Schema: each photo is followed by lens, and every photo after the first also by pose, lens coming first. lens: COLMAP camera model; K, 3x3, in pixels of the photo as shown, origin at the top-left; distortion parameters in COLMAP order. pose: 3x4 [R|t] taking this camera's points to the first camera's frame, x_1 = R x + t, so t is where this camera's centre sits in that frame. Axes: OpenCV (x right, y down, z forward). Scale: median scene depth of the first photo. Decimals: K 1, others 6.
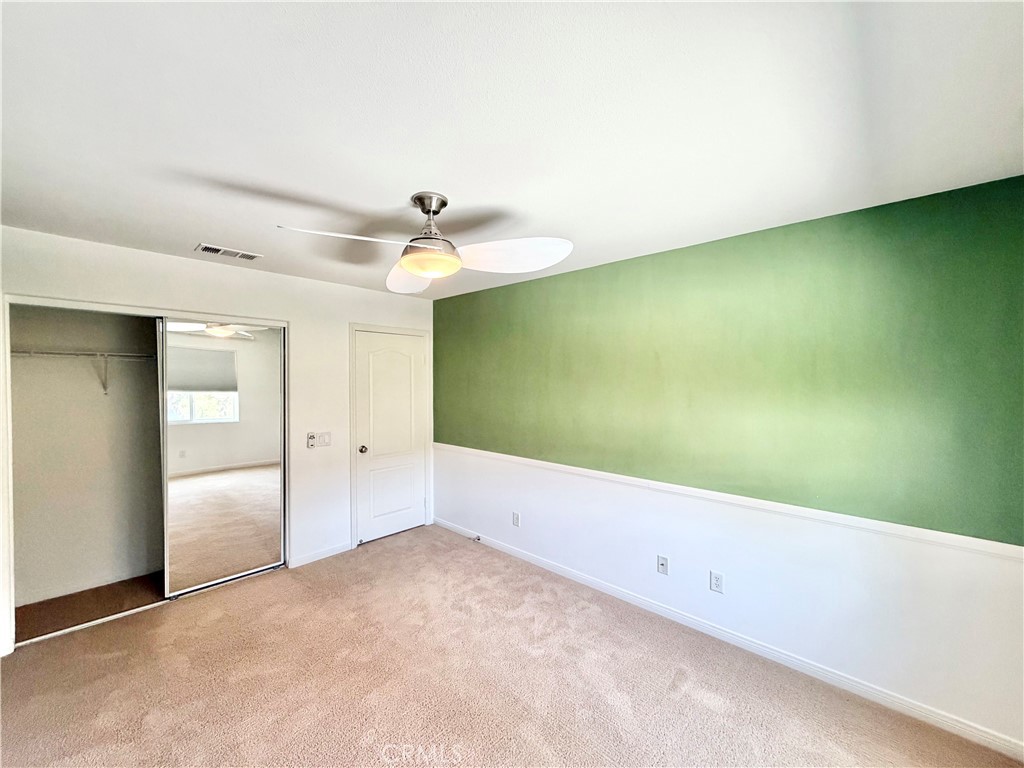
lens RADIAL K [[411.2, 0, 513.9], [0, 411.2, 385.1], [0, 0, 1]] dist [-0.016568, -0.000208]
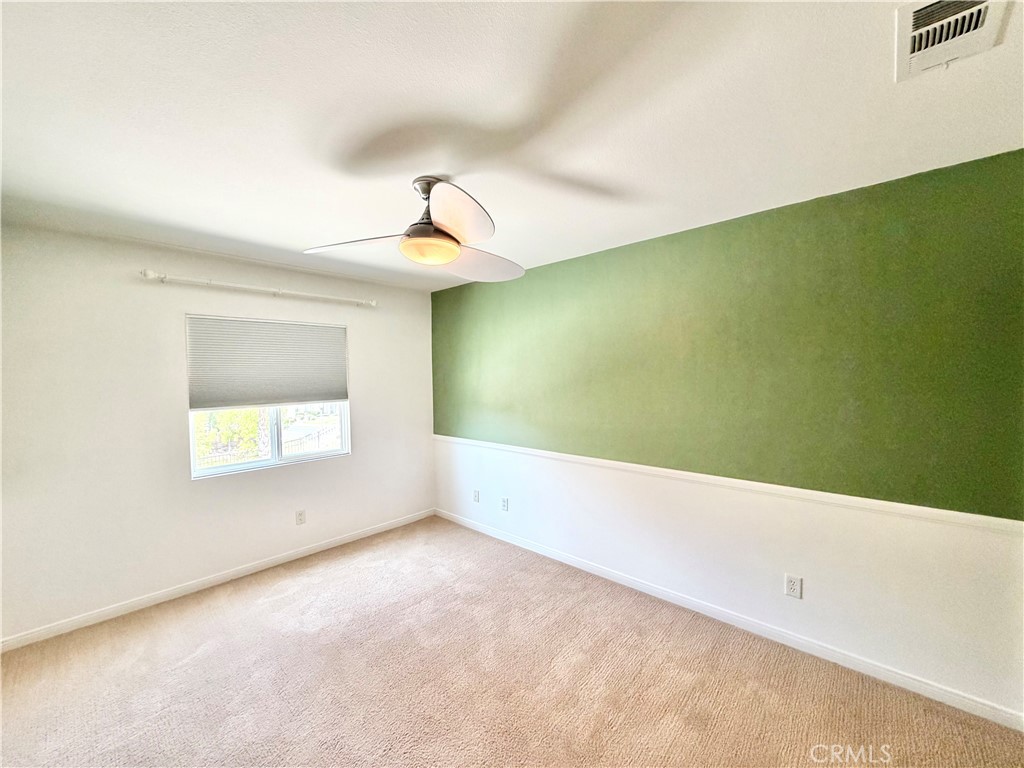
lens RADIAL K [[411.2, 0, 510.0], [0, 411.2, 381.8], [0, 0, 1]] dist [-0.016568, -0.000208]
pose [[0.999607, -0.025924, 0.010672, -0.206151], [0.025712, 0.999477, 0.019613, -0.006754], [-0.011175, -0.019331, 0.999751, 0.193262]]
